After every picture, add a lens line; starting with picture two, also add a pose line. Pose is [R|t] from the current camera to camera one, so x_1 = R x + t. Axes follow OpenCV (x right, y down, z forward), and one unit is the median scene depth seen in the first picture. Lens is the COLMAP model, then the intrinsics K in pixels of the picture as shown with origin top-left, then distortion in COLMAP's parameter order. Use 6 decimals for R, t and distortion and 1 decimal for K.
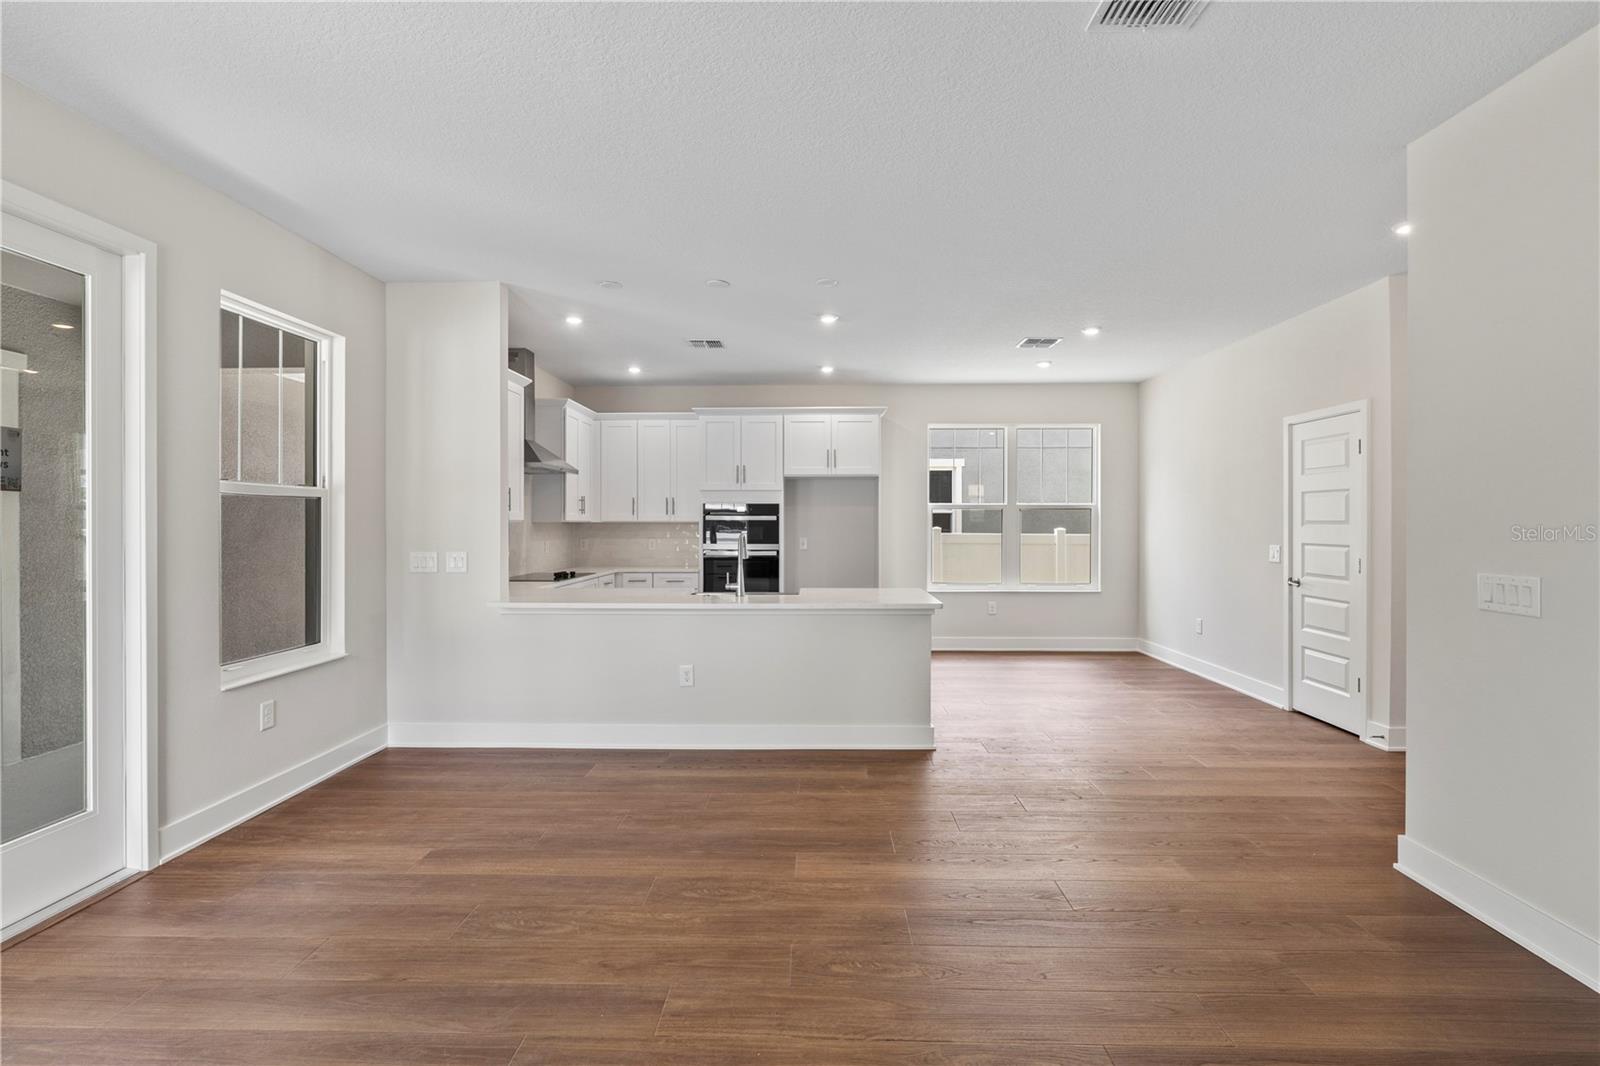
lens RADIAL K [[793.8, 0, 807.5], [0, 793.8, 526.9], [0, 0, 1]] dist [0.003386, 0.000560]
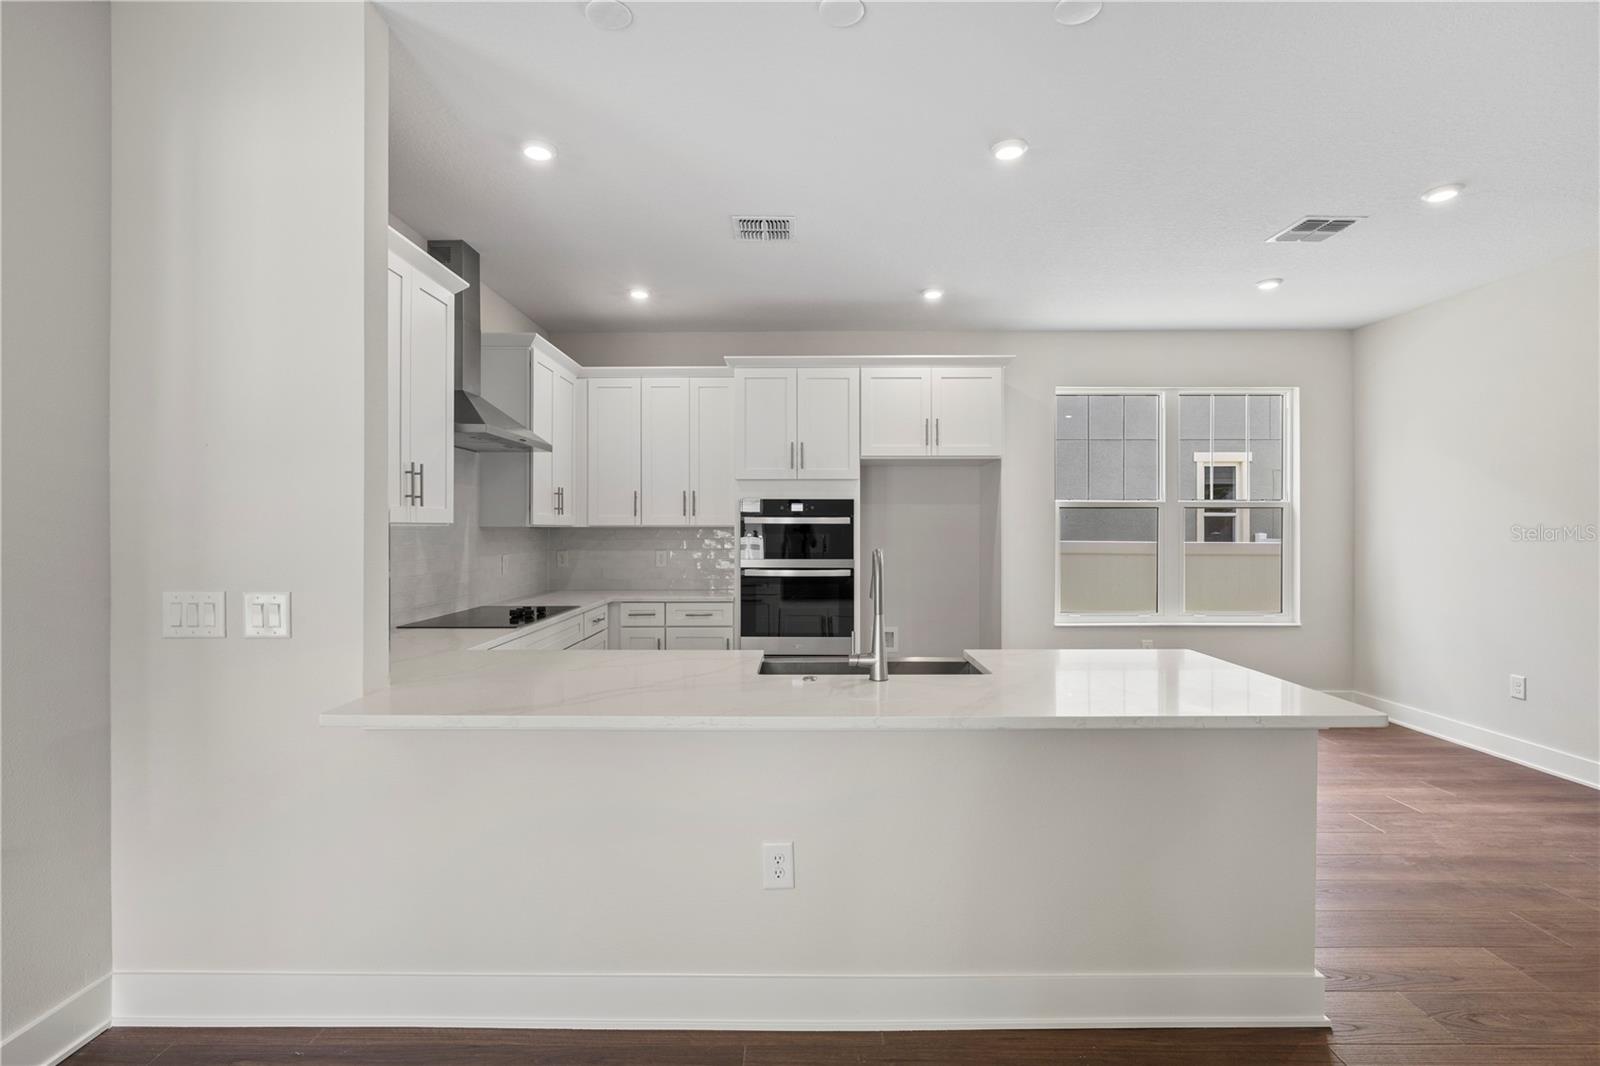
lens RADIAL K [[793.8, 0, 808.4], [0, 793.8, 527.9], [0, 0, 1]] dist [0.003386, 0.000560]
pose [[0.999856, -0.000237, 0.016974, -0.085971], [0.000320, 0.999988, -0.004906, -0.001716], [-0.016972, 0.004911, 0.999844, 0.329815]]
